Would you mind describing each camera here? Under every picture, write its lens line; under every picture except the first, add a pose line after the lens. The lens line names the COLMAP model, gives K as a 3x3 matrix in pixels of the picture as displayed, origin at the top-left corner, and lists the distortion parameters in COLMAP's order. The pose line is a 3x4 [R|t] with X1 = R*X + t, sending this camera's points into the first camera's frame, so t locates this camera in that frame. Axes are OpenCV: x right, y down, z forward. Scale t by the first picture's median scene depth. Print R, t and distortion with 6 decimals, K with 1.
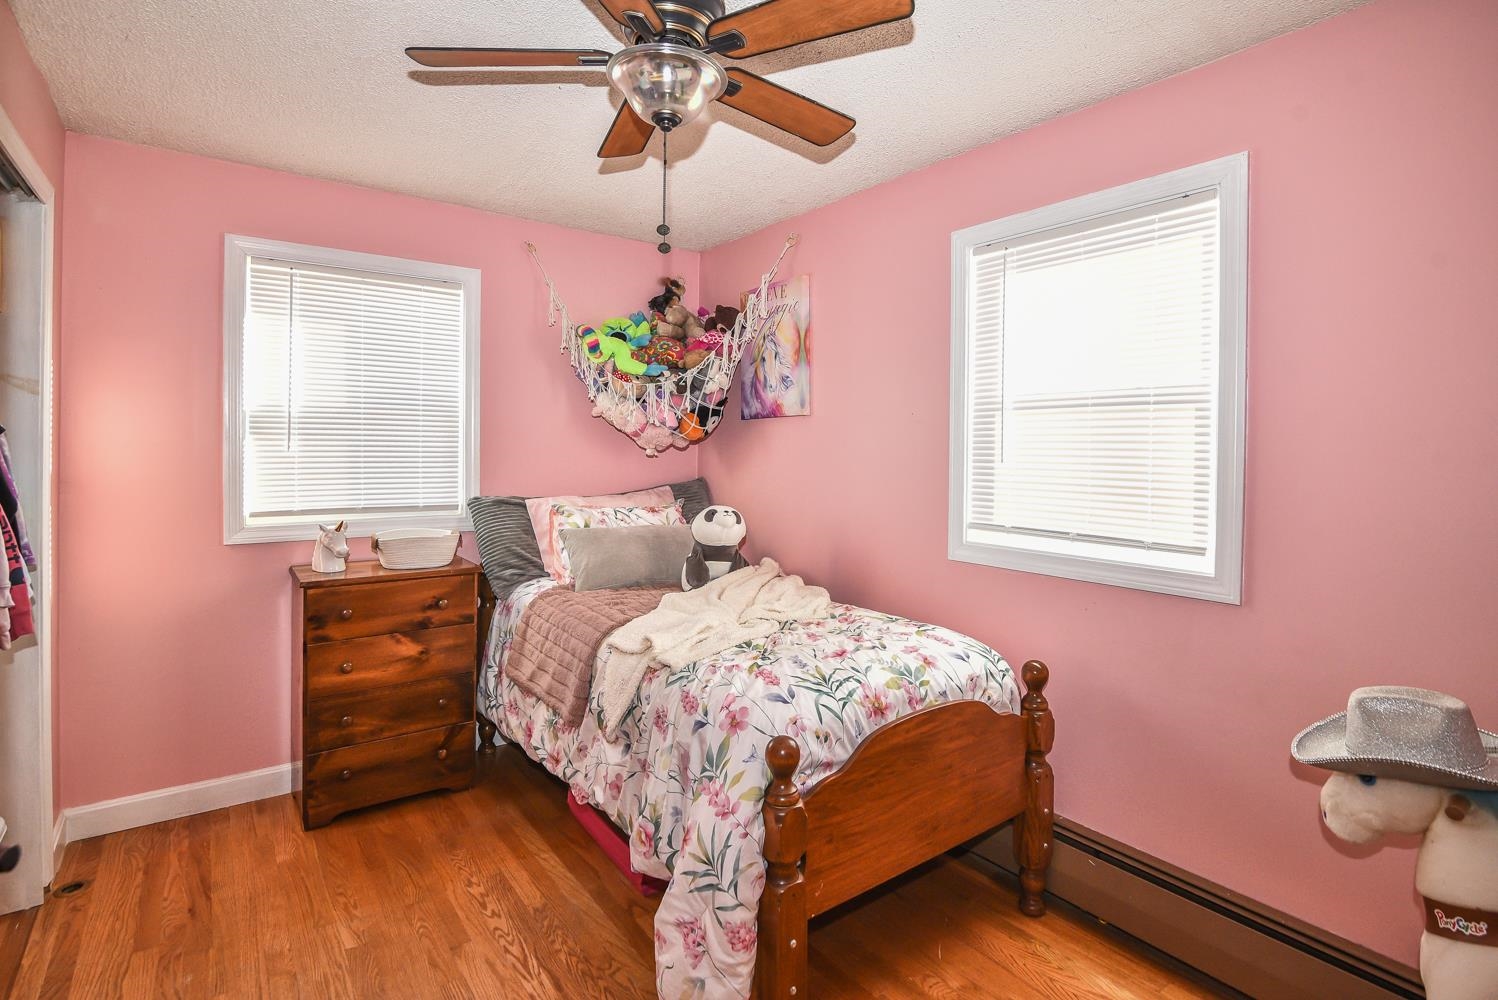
lens RADIAL K [[735.2, 0, 749.4], [0, 735.2, 448.9], [0, 0, 1]] dist [-0.000979, -0.000090]
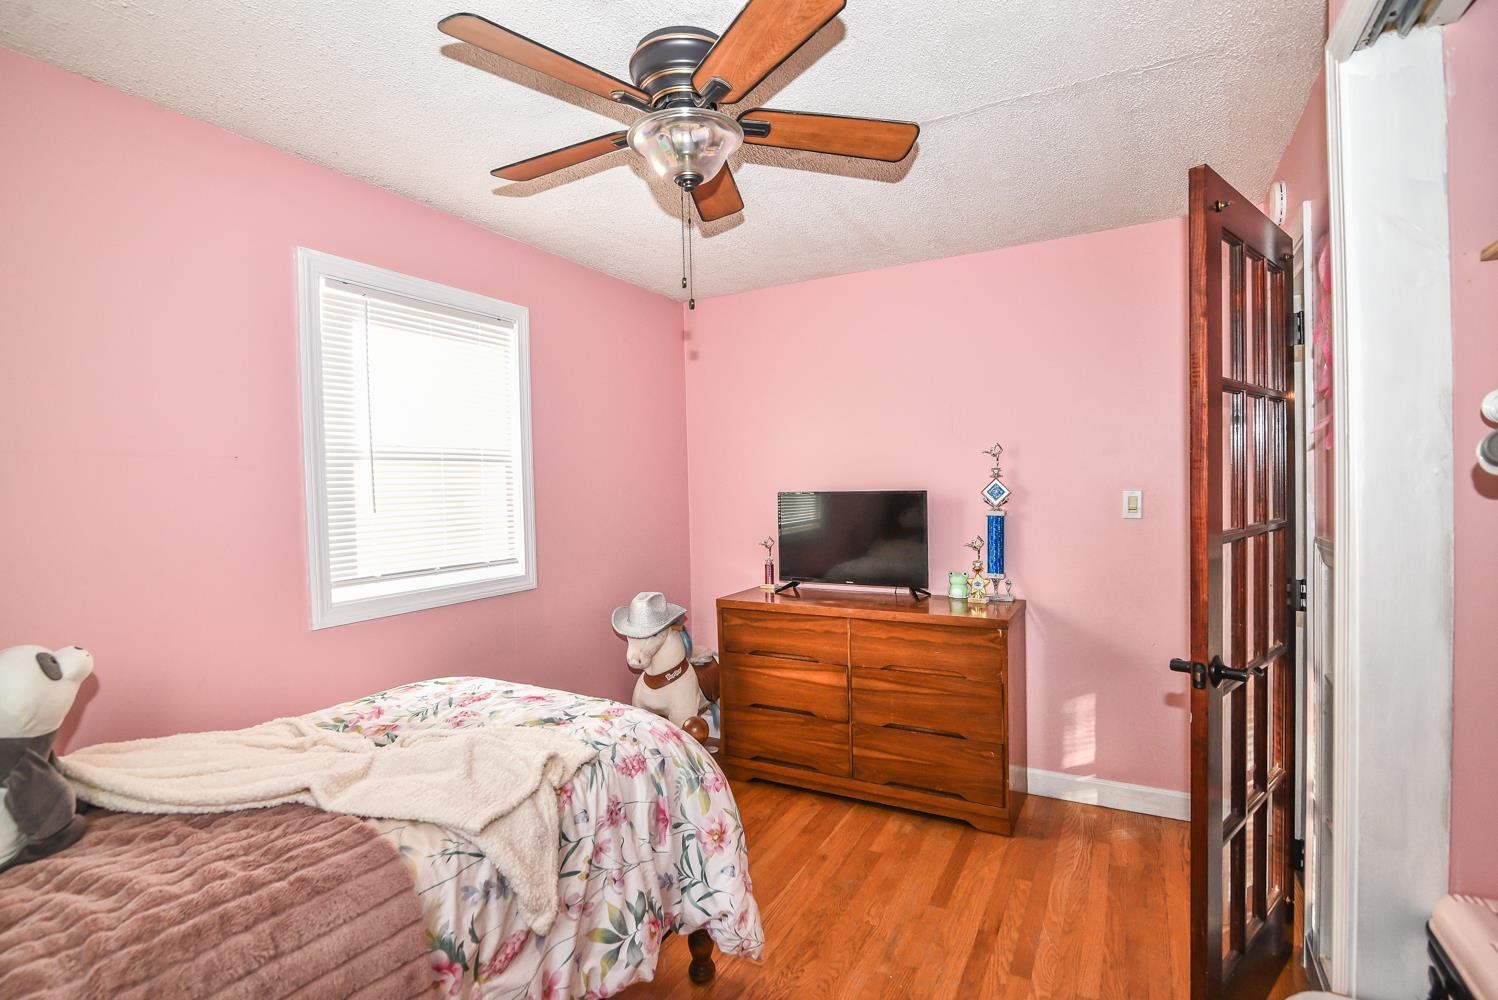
lens RADIAL K [[718.5, 0, 749.0], [0, 718.5, 500.0], [0, 0, 1]] dist [-0.020792, 0.000004]
pose [[-0.418678, -0.030084, 0.907636, -0.820241], [0.014358, 0.999107, 0.039739, -0.032792], [-0.908021, 0.029670, -0.417872, 1.041384]]
